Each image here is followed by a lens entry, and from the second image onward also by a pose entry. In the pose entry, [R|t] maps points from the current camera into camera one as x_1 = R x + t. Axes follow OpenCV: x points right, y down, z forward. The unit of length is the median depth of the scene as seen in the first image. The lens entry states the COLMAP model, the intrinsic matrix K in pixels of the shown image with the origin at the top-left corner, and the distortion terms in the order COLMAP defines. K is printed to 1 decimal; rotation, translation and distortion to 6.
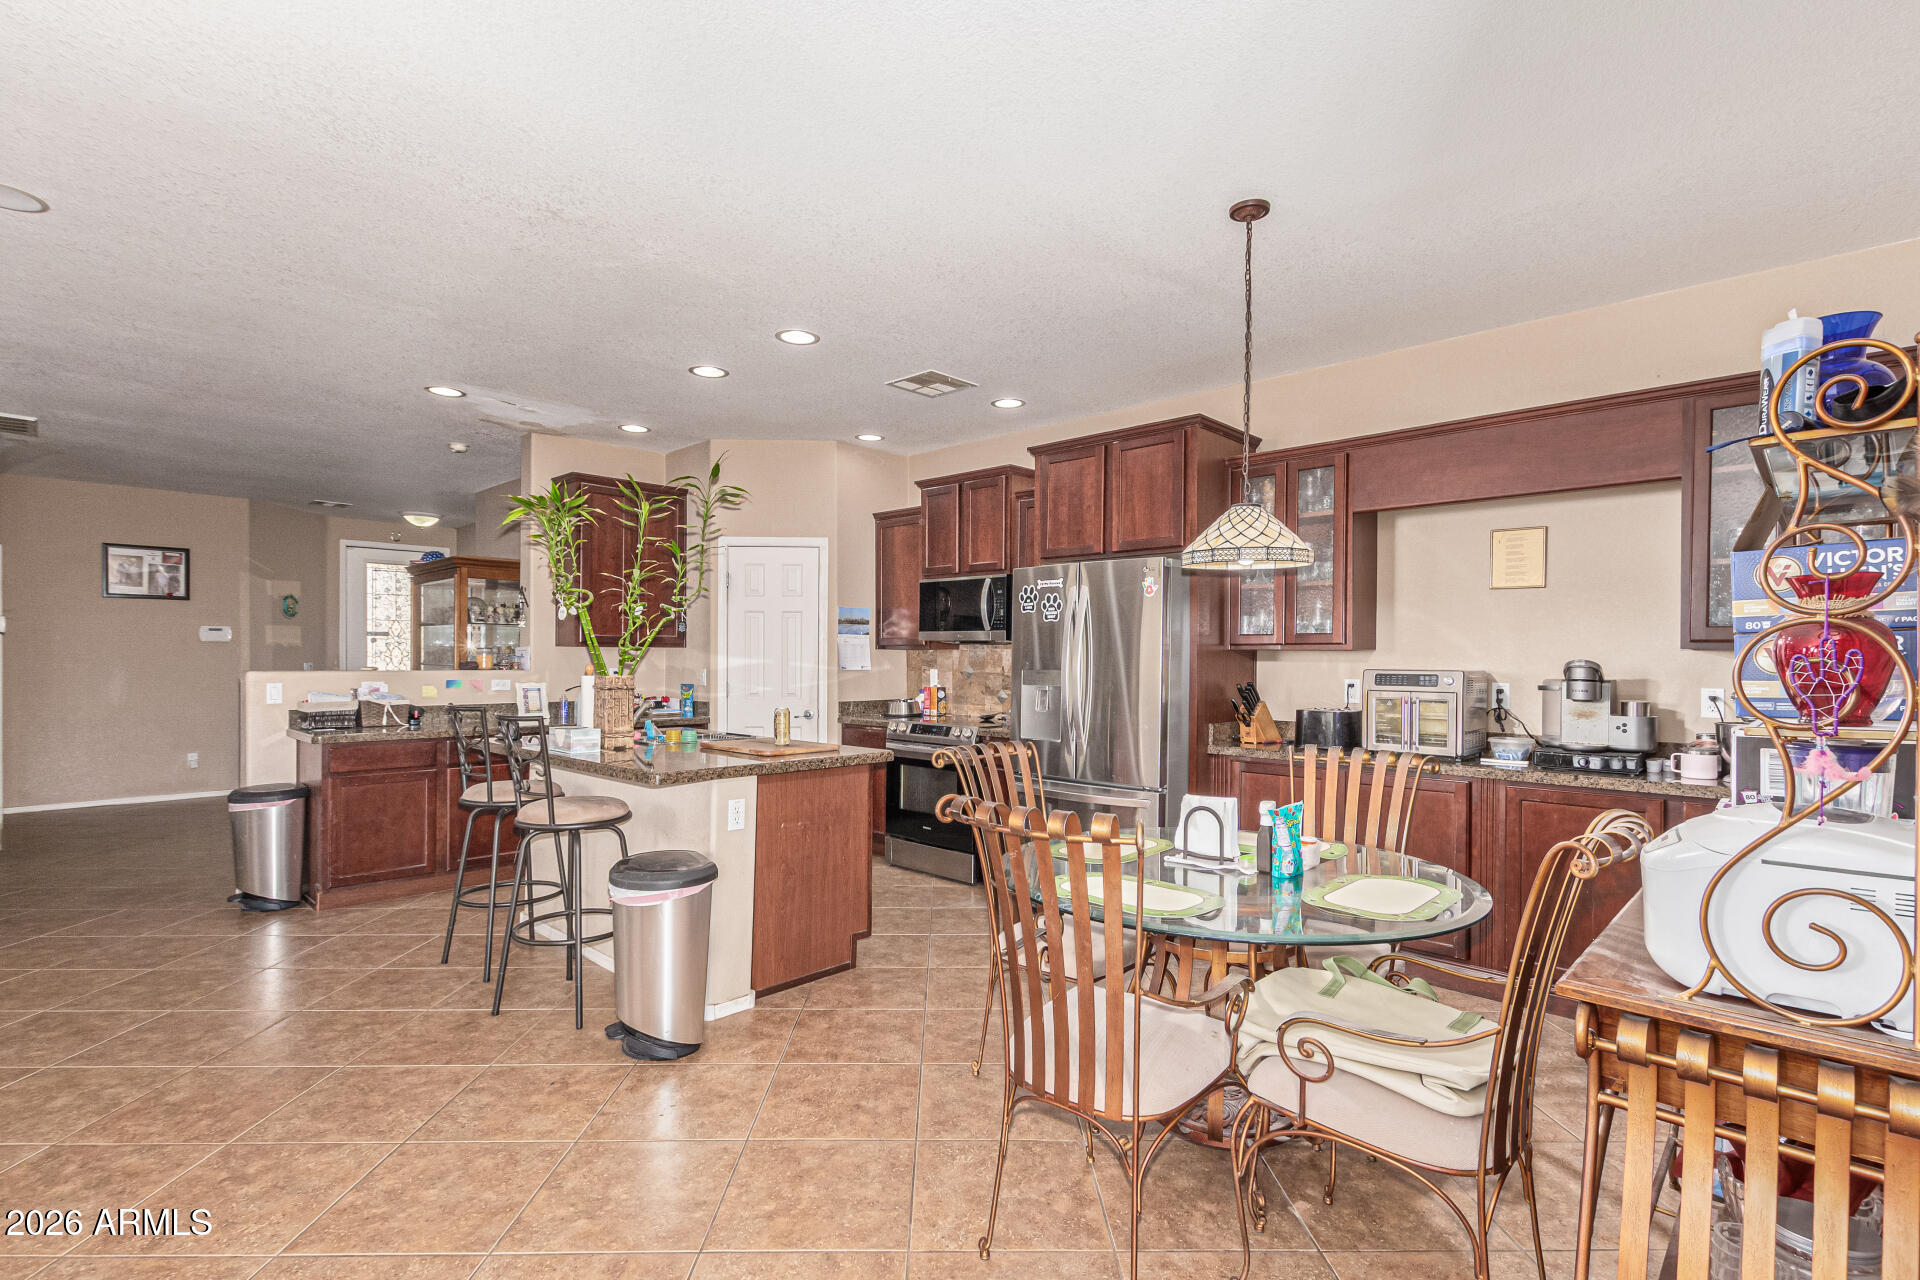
lens RADIAL K [[904.0, 0, 963.0], [0, 904.0, 660.5], [0, 0, 1]] dist [0.004111, -0.001576]
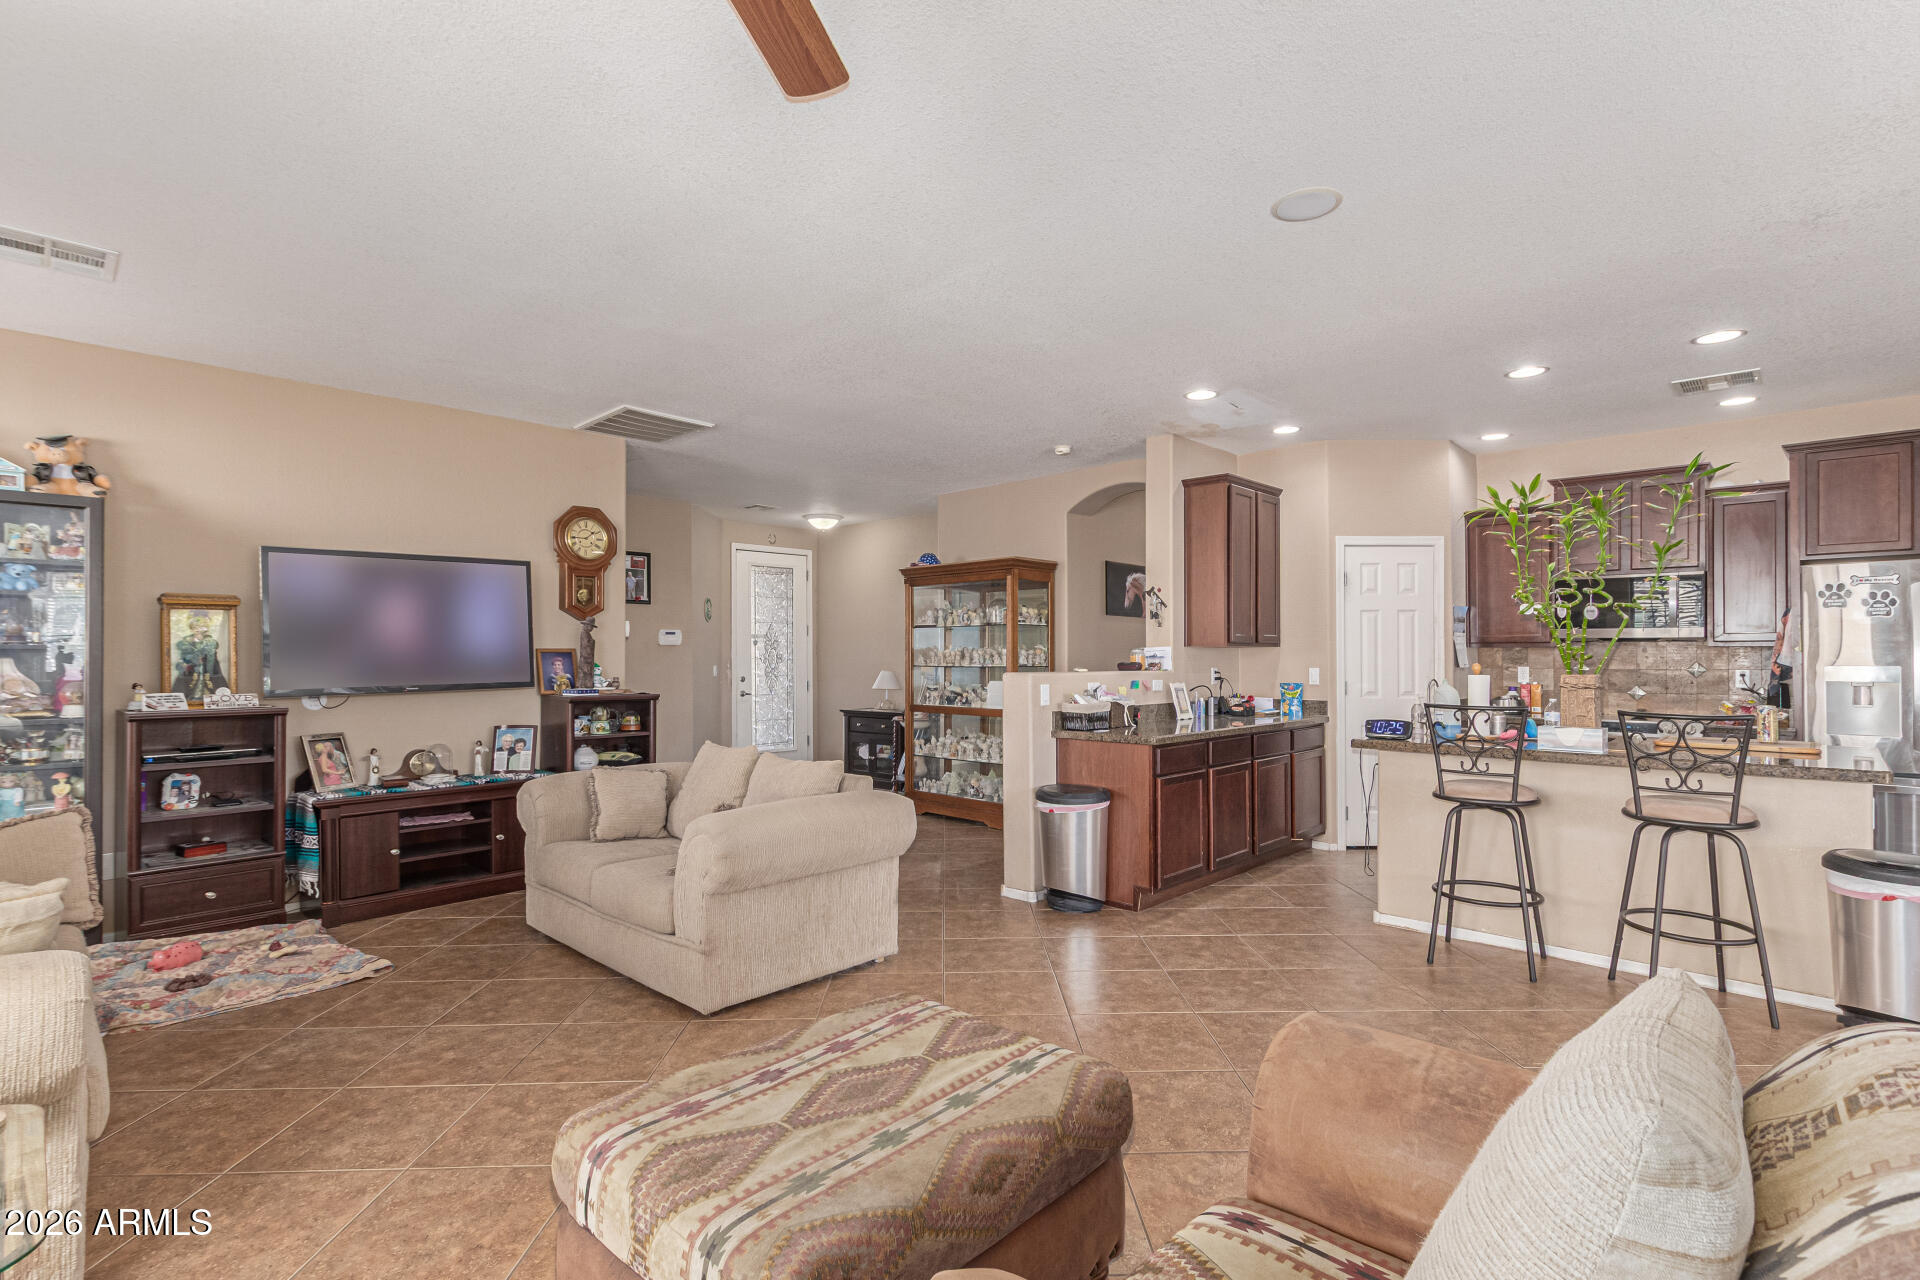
lens RADIAL K [[904.0, 0, 956.5], [0, 904.0, 654.9], [0, 0, 1]] dist [0.004111, -0.001576]
pose [[0.999966, -0.008167, 0.000847, -0.814334], [0.008171, 0.999958, -0.004258, -0.005084], [-0.000812, 0.004264, 0.999991, -0.007295]]
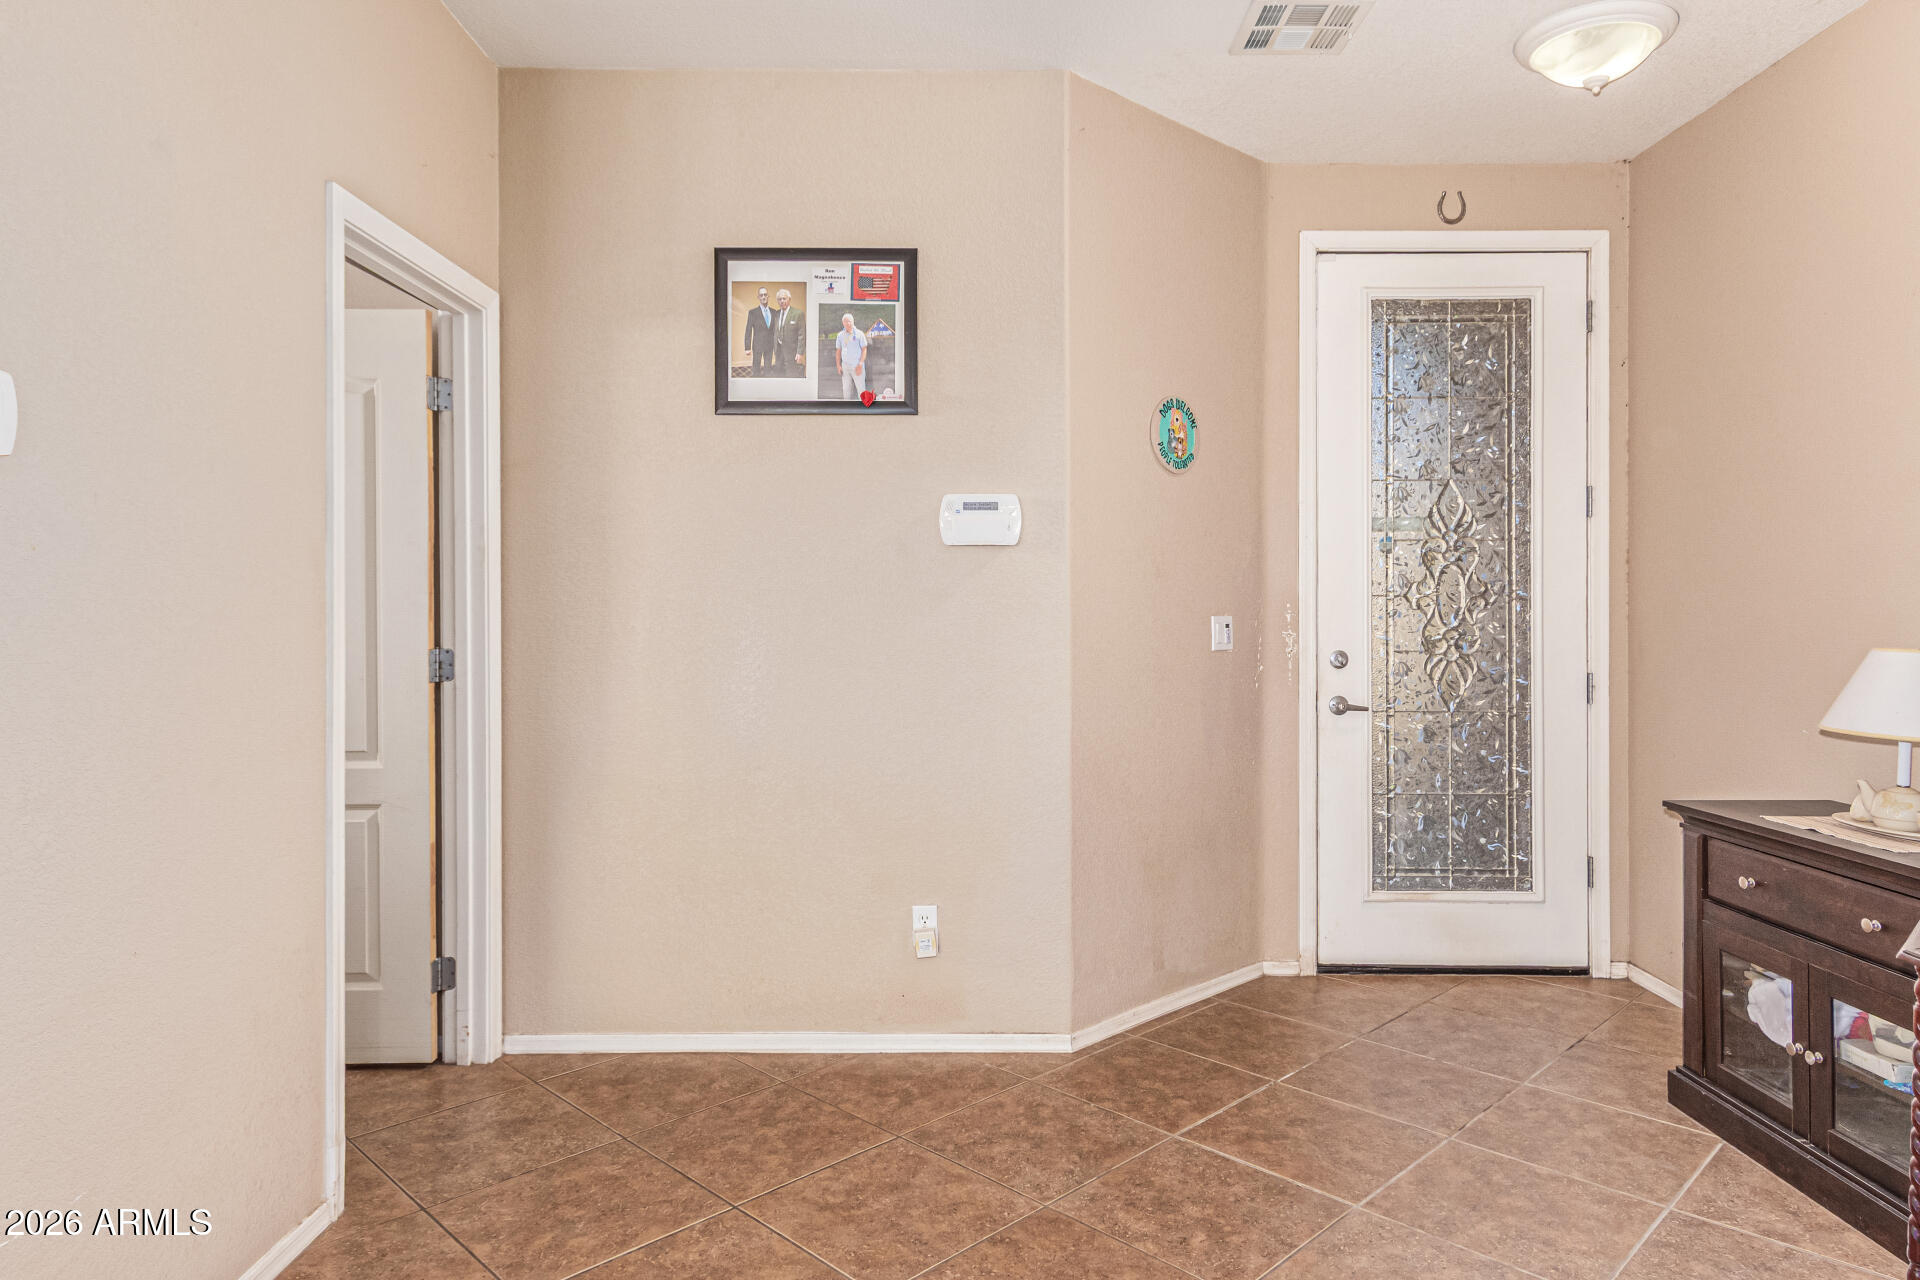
lens RADIAL K [[1168.4, 0, 954.3], [0, 1168.4, 623.7], [0, 0, 1]] dist [-0.019229, -0.000094]
pose [[0.687833, -0.002729, -0.725864, -0.875353], [0.002928, 0.999995, -0.000986, 0.009920], [0.725863, -0.001447, 0.687838, 1.158827]]
